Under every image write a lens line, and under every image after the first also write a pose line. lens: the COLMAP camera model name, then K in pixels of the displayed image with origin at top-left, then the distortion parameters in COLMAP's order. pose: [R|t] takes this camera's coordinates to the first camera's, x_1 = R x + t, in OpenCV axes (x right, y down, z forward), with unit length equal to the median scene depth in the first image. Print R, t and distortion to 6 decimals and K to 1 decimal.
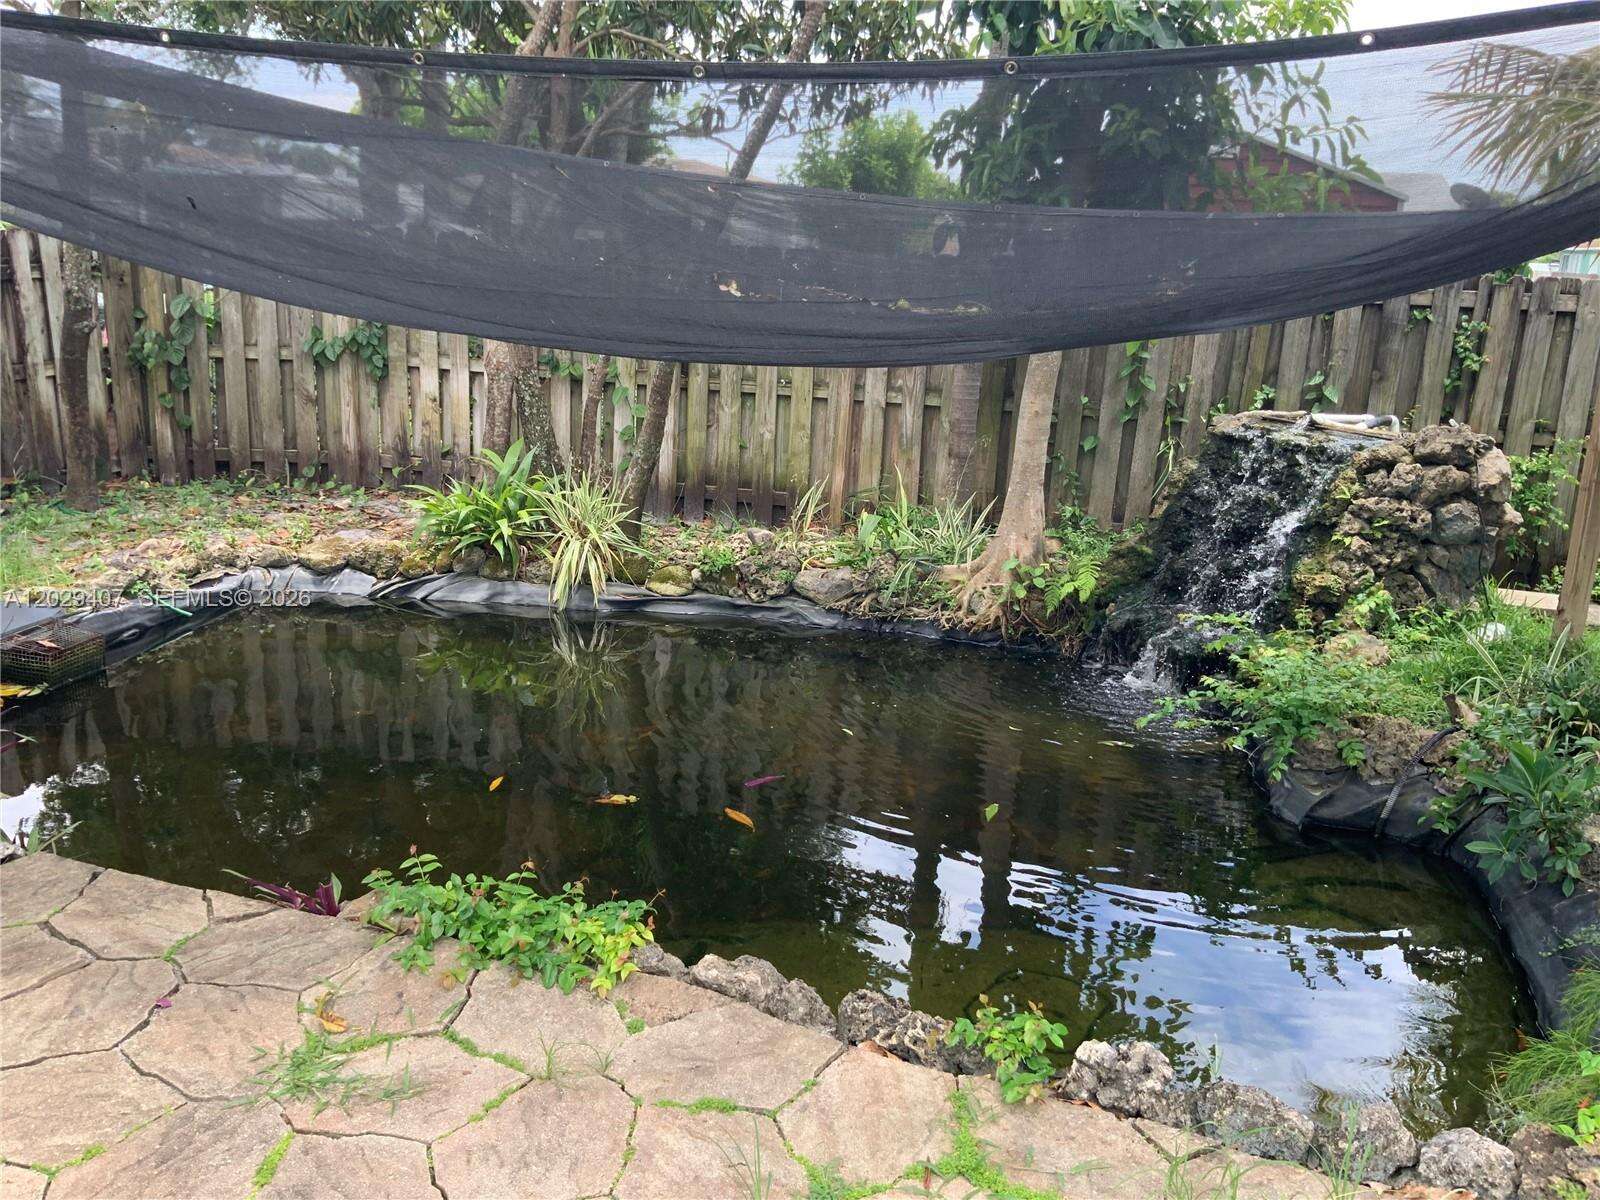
lens RADIAL K [[1393.4, 0, 796.1], [0, 1393.4, 605.3], [0, 0, 1]] dist [0.073658, -0.147738]
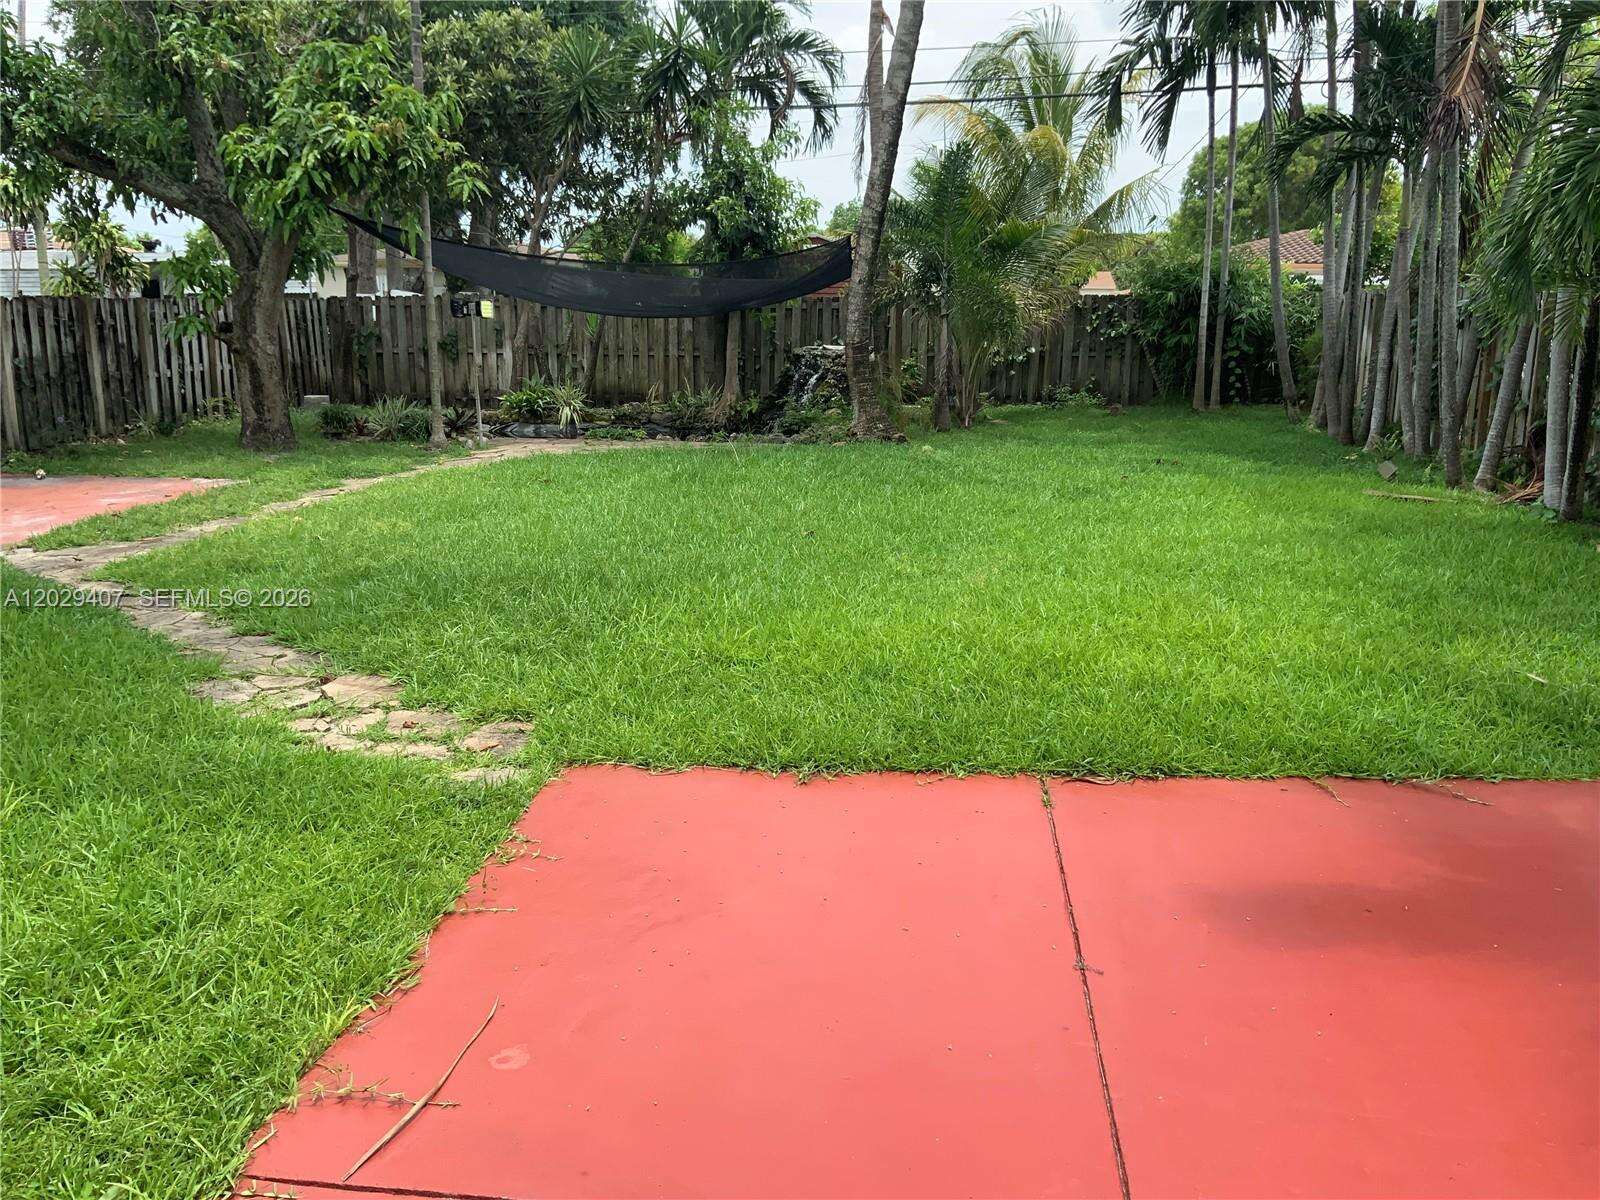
lens RADIAL K [[1393.4, 0, 803.6], [0, 1393.4, 598.0], [0, 0, 1]] dist [0.073658, -0.147738]
pose [[0.983991, -0.071598, 0.163202, -0.166295], [0.077600, 0.996512, -0.030693, 0.412849], [-0.160435, 0.042866, 0.986115, -1.604985]]
